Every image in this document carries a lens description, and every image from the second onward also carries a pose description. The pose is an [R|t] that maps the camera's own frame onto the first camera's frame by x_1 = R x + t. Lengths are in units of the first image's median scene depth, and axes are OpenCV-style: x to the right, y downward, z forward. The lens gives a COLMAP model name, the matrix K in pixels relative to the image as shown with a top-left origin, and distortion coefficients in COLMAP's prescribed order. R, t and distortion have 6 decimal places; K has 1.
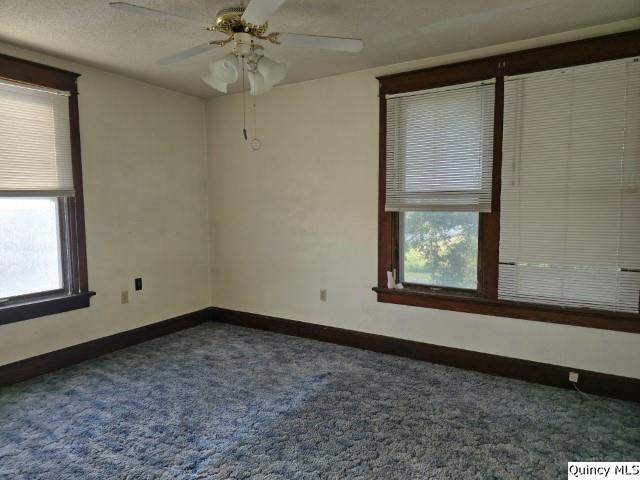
lens RADIAL K [[420.7, 0, 324.5], [0, 420.7, 240.3], [0, 0, 1]] dist [0.005343, -0.000030]
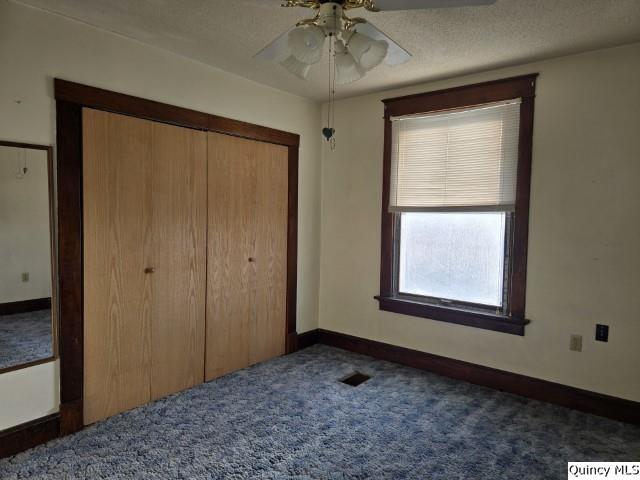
lens RADIAL K [[420.7, 0, 324.5], [0, 420.7, 240.3], [0, 0, 1]] dist [0.005343, -0.000030]
pose [[-0.125476, 0.064297, -0.990011, 0.387932], [-0.098262, 0.992186, 0.076893, -0.074984], [0.987219, 0.106929, -0.118177, 0.738213]]
